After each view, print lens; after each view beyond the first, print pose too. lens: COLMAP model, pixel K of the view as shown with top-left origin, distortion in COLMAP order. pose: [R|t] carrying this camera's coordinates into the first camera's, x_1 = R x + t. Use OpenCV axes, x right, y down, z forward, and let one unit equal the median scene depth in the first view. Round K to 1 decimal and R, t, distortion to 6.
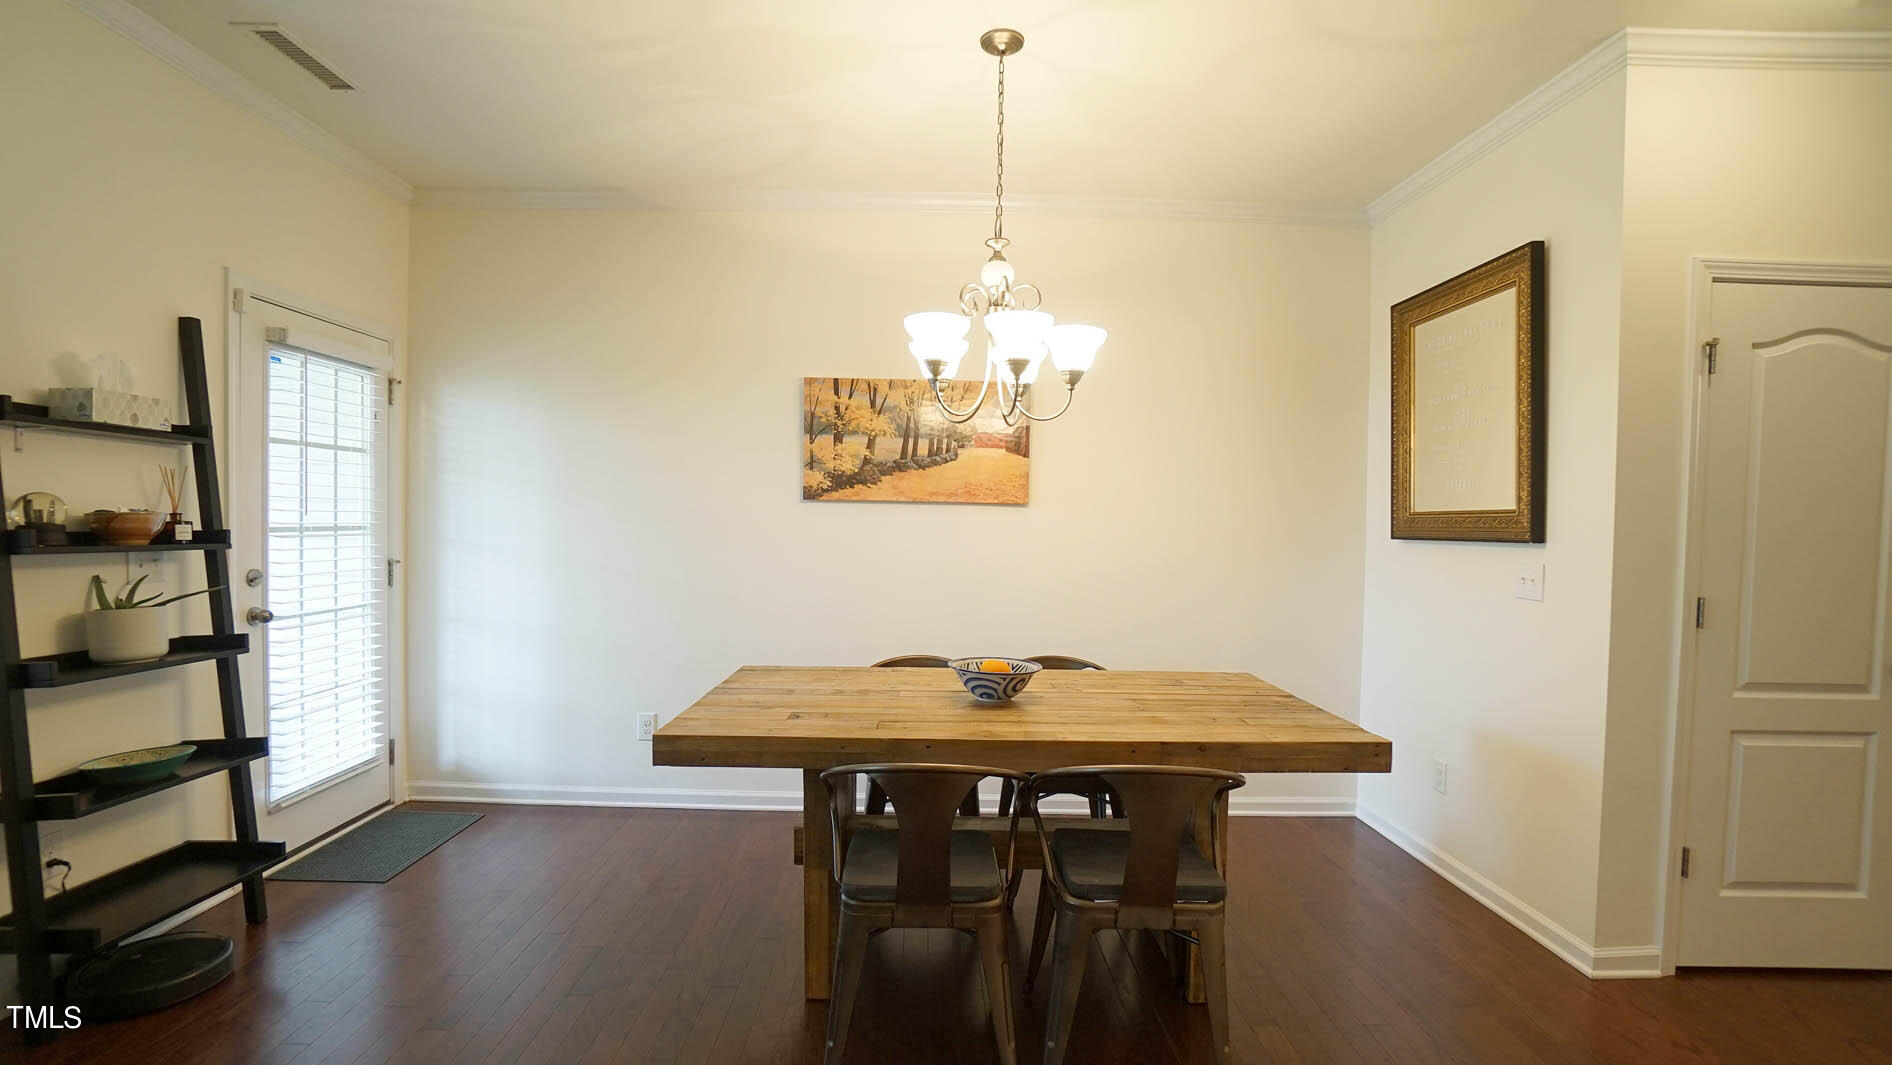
lens RADIAL K [[826.4, 0, 947.0], [0, 826.4, 542.3], [0, 0, 1]] dist [-0.058836, 0.023994]
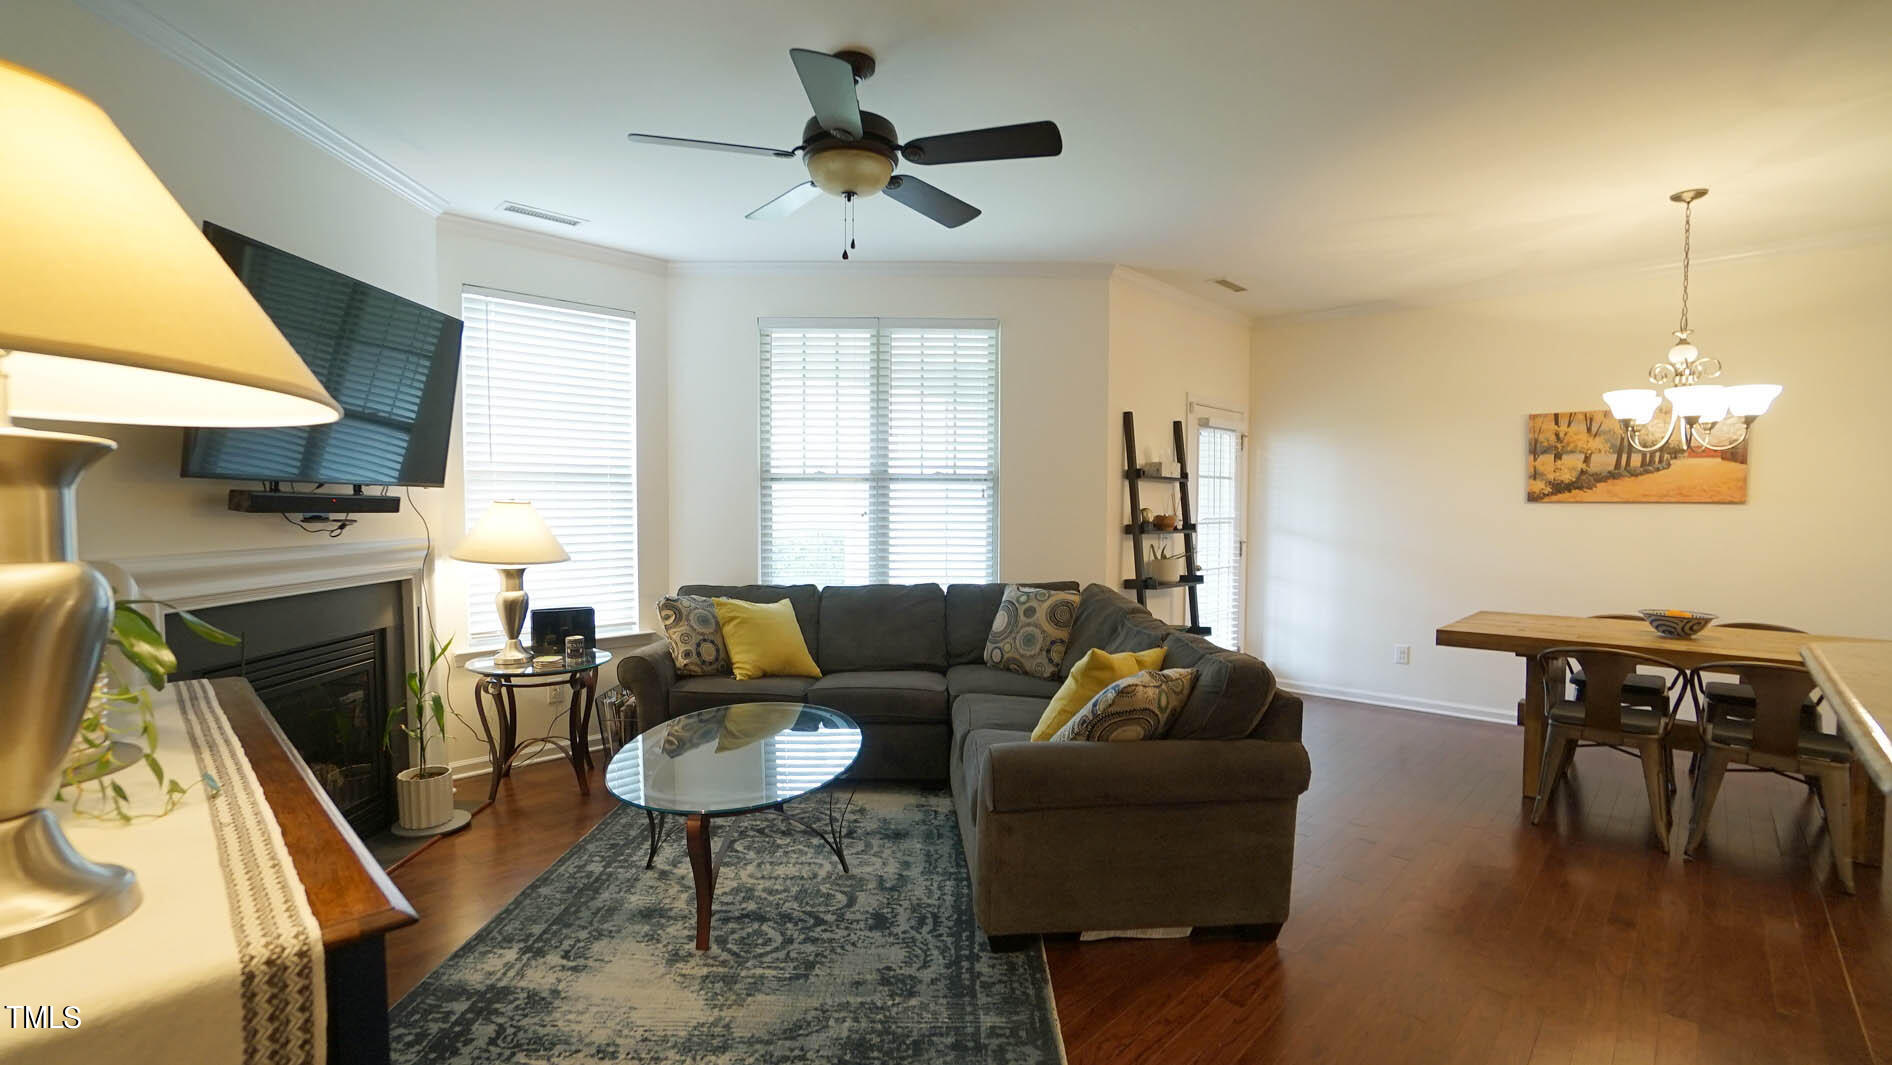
lens RADIAL K [[826.4, 0, 947.0], [0, 826.4, 542.3], [0, 0, 1]] dist [-0.058836, 0.023994]
pose [[0.704357, 0.014847, -0.709691, 0.104788], [-0.007383, 0.999880, 0.013590, 0.005708], [0.709808, -0.004332, 0.704382, -0.668272]]
